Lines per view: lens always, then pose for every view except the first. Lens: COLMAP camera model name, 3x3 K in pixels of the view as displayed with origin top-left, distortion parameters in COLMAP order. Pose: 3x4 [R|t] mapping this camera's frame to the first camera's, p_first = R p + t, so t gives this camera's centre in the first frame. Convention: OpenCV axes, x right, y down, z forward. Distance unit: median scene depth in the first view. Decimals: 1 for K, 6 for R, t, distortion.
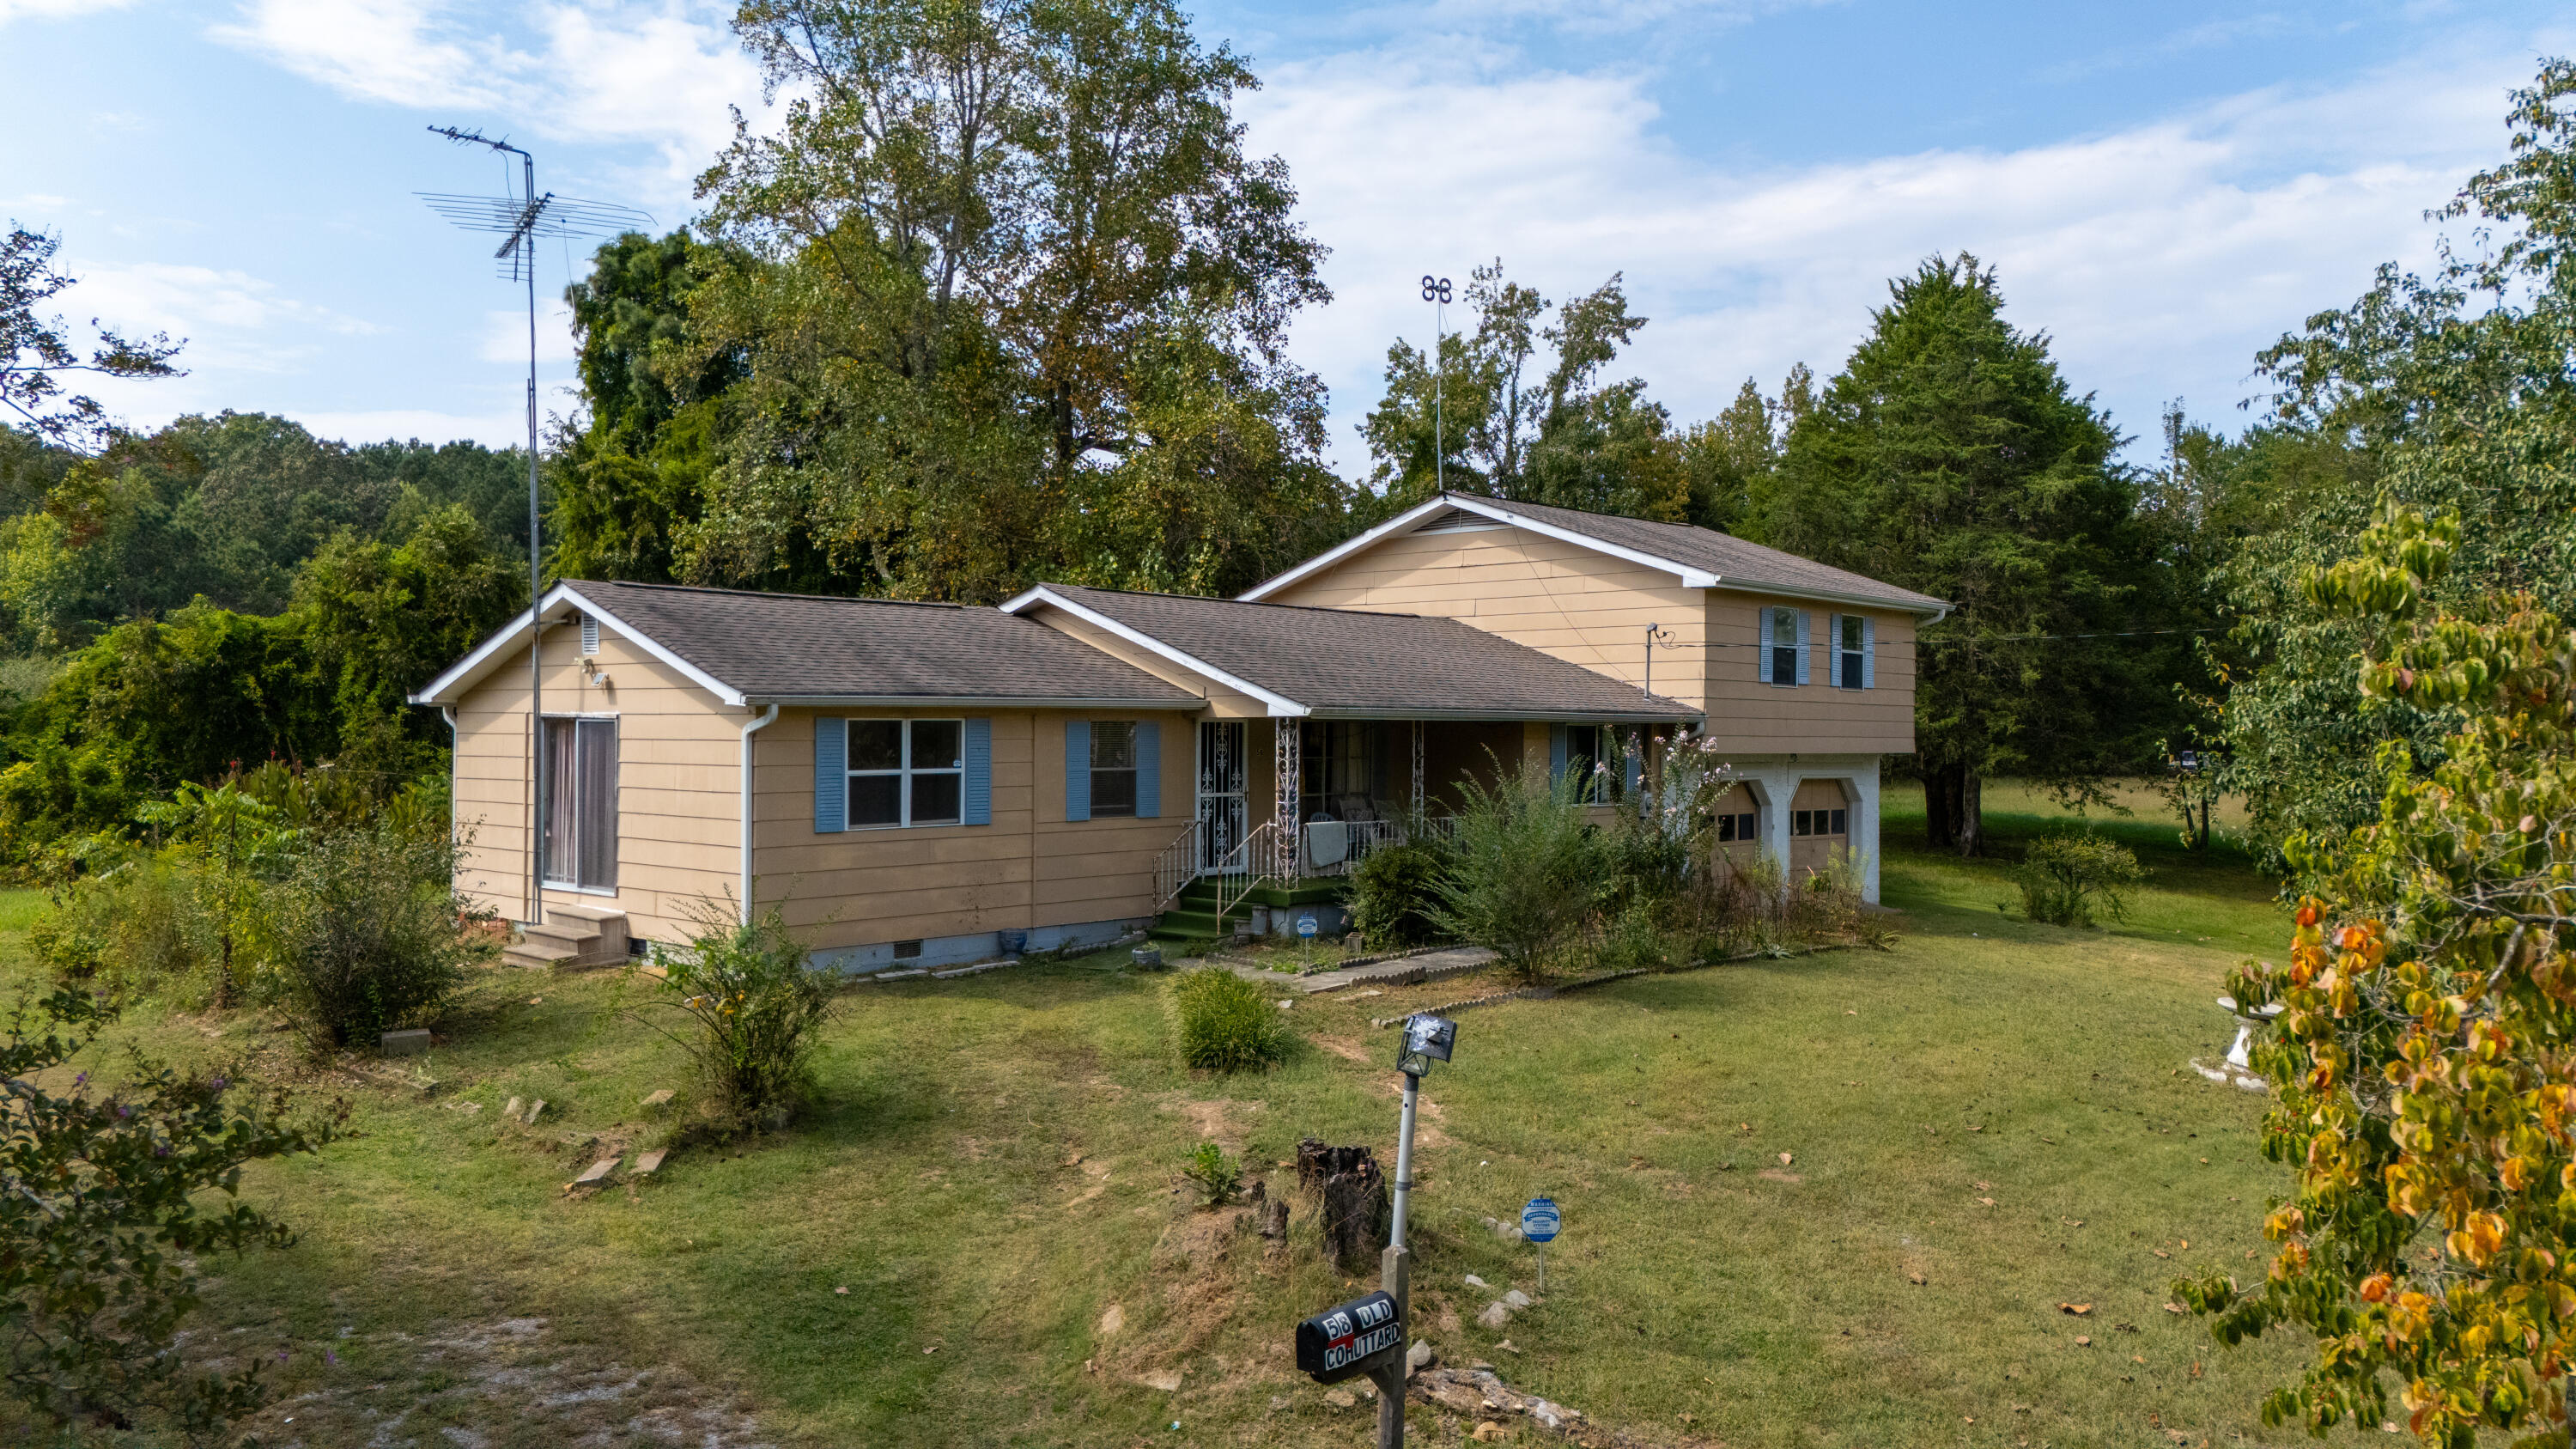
lens RADIAL K [[1871.3, 0, 1288.0], [0, 1871.3, 724.5], [0, 0, 1]] dist [0.065735, -0.066425]
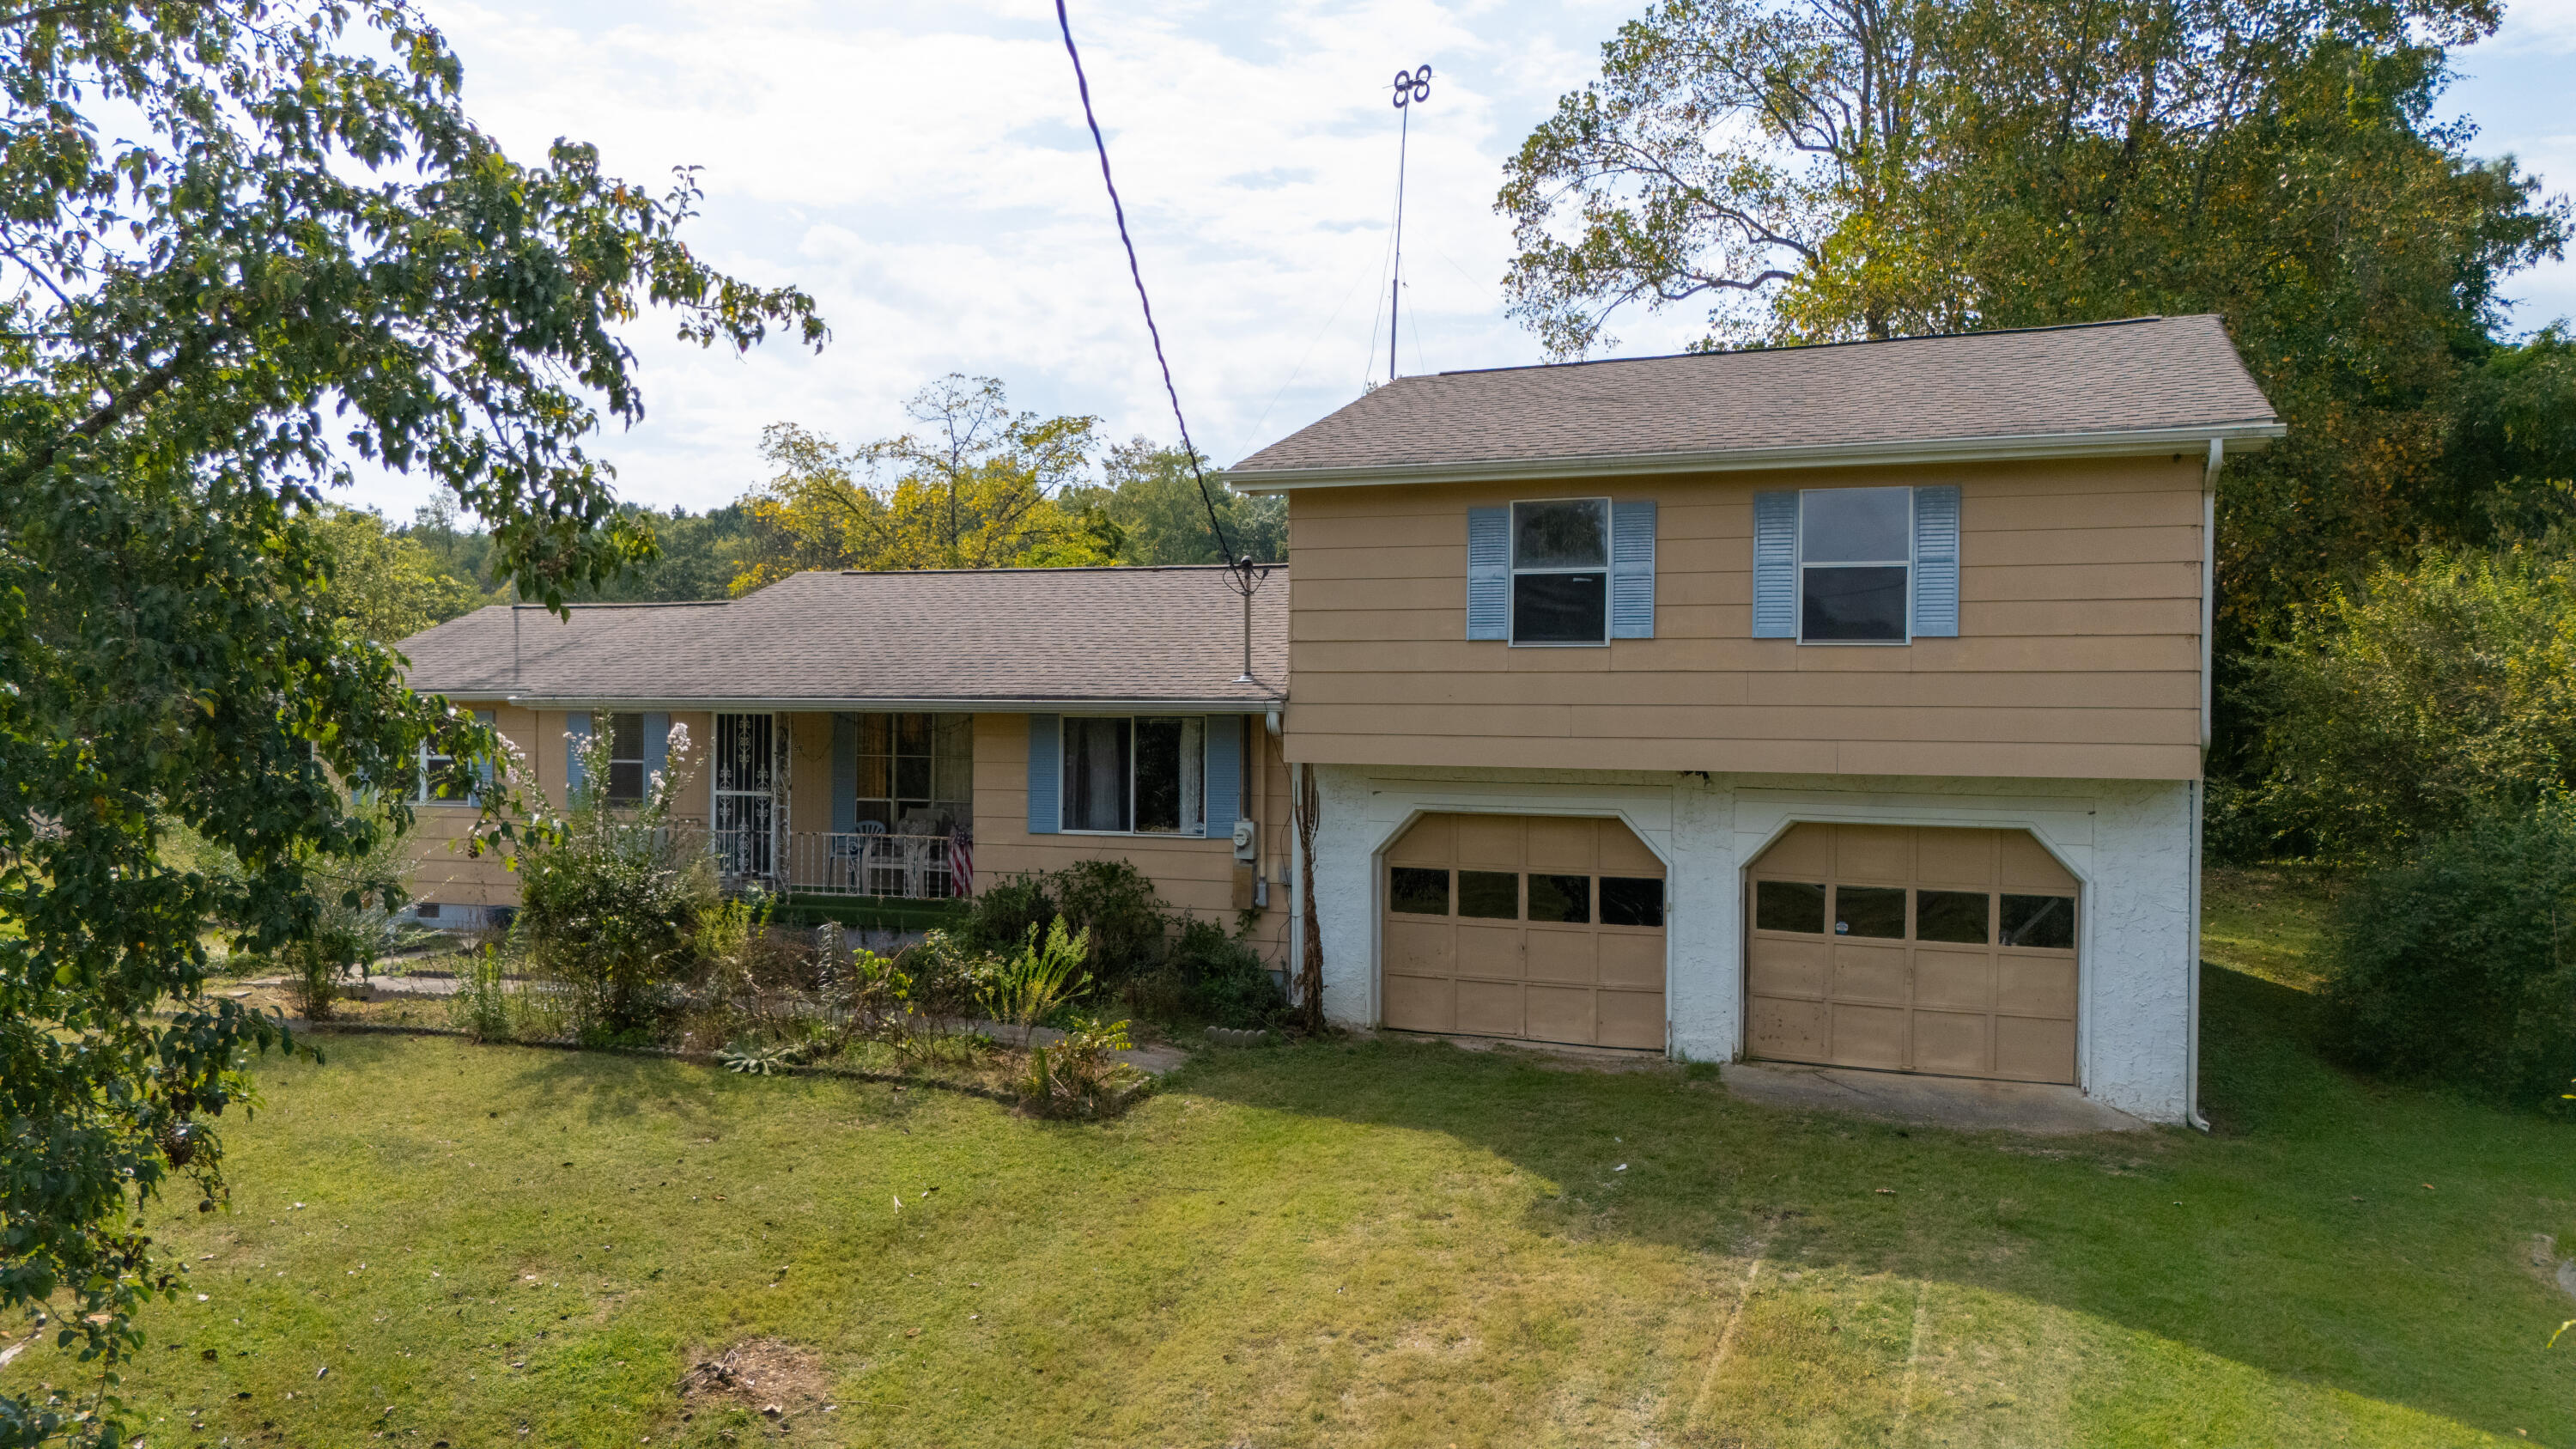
lens RADIAL K [[1871.3, 0, 1288.0], [0, 1871.3, 724.5], [0, 0, 1]] dist [0.065735, -0.066425]
pose [[0.371811, -0.003521, -0.928302, 0.744696], [-0.004964, 0.999971, -0.005781, 0.006275], [0.928295, 0.006758, 0.371783, 0.729582]]
